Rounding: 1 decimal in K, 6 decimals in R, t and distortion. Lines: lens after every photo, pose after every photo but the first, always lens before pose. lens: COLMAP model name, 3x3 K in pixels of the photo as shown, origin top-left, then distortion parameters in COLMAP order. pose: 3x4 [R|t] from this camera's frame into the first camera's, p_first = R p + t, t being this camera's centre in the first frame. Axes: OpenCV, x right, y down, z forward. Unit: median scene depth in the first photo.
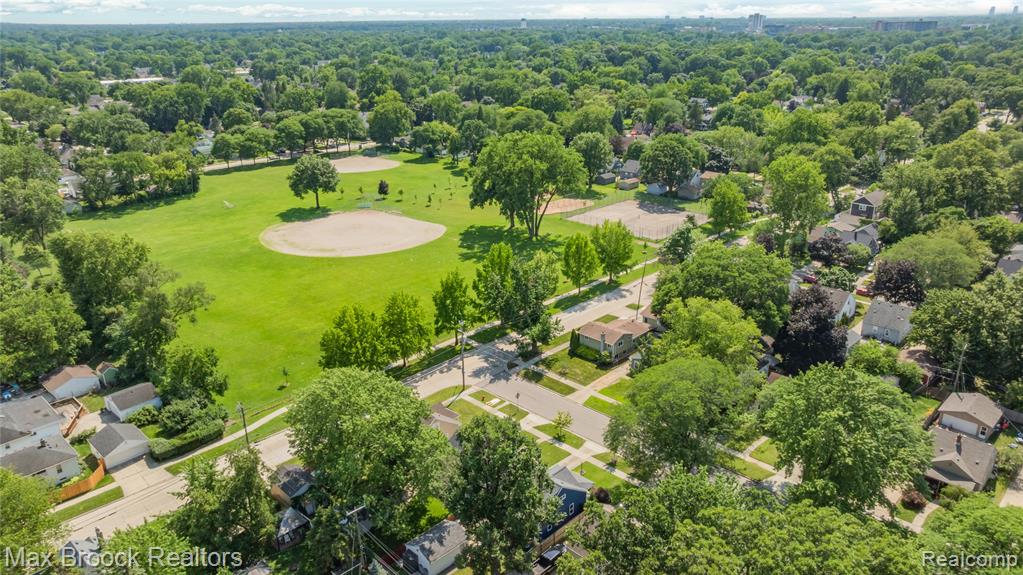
lens RADIAL K [[713.9, 0, 513.1], [0, 713.9, 289.3], [0, 0, 1]] dist [-0.032105, 0.016856]
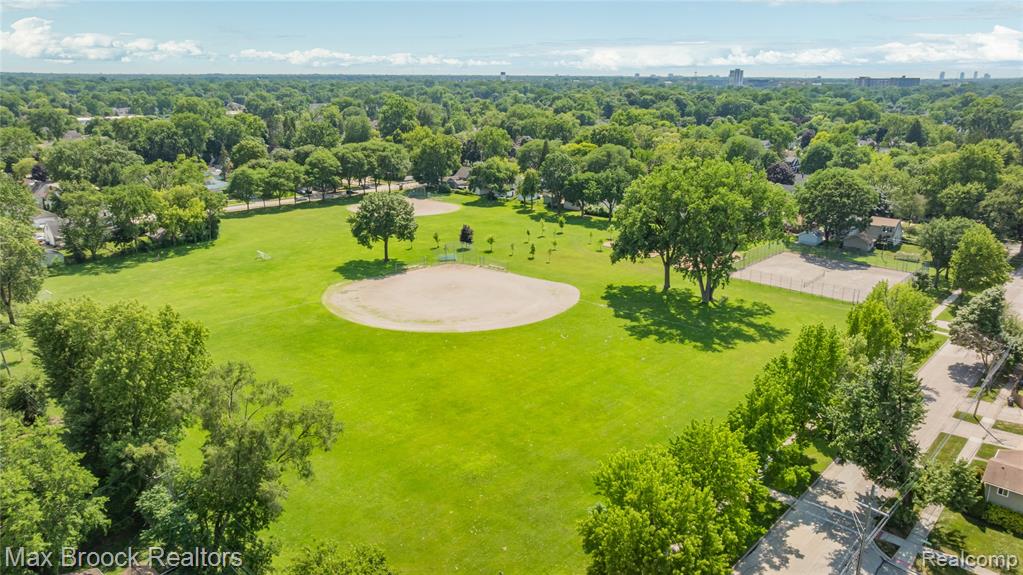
lens RADIAL K [[713.9, 0, 511.3], [0, 713.9, 286.2], [0, 0, 1]] dist [-0.032105, 0.016856]
pose [[0.999074, 0.001975, 0.042983, -0.165851], [0.001334, 0.997045, -0.076810, -0.027974], [-0.043008, 0.076796, 0.996119, 0.235504]]
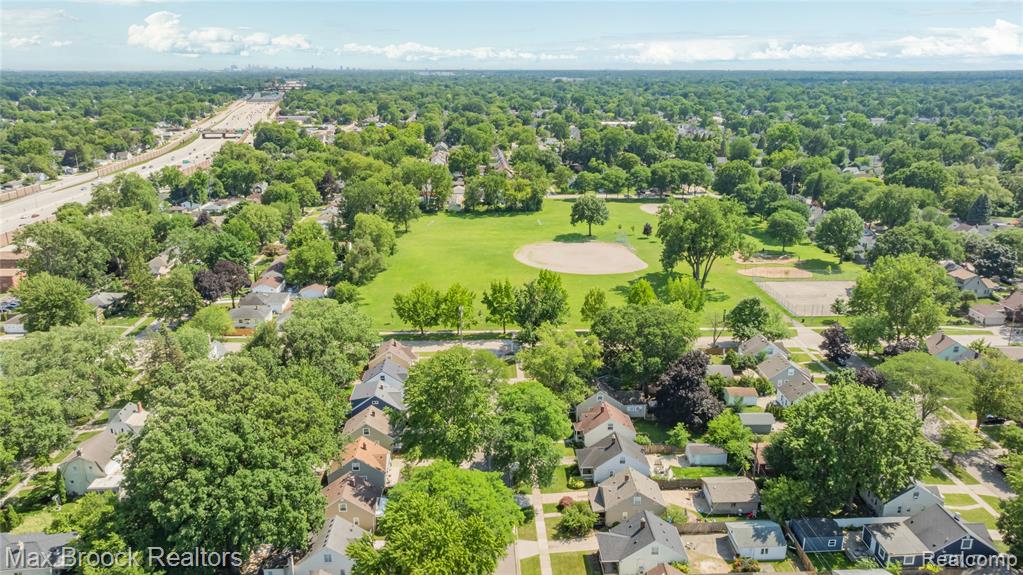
lens RADIAL K [[713.9, 0, 511.1], [0, 713.9, 286.5], [0, 0, 1]] dist [-0.032105, 0.016856]
pose [[0.717808, 0.208608, -0.664255, 0.462393], [-0.248626, 0.967956, 0.035315, -0.035437], [0.650336, 0.139802, 0.746672, -0.023371]]
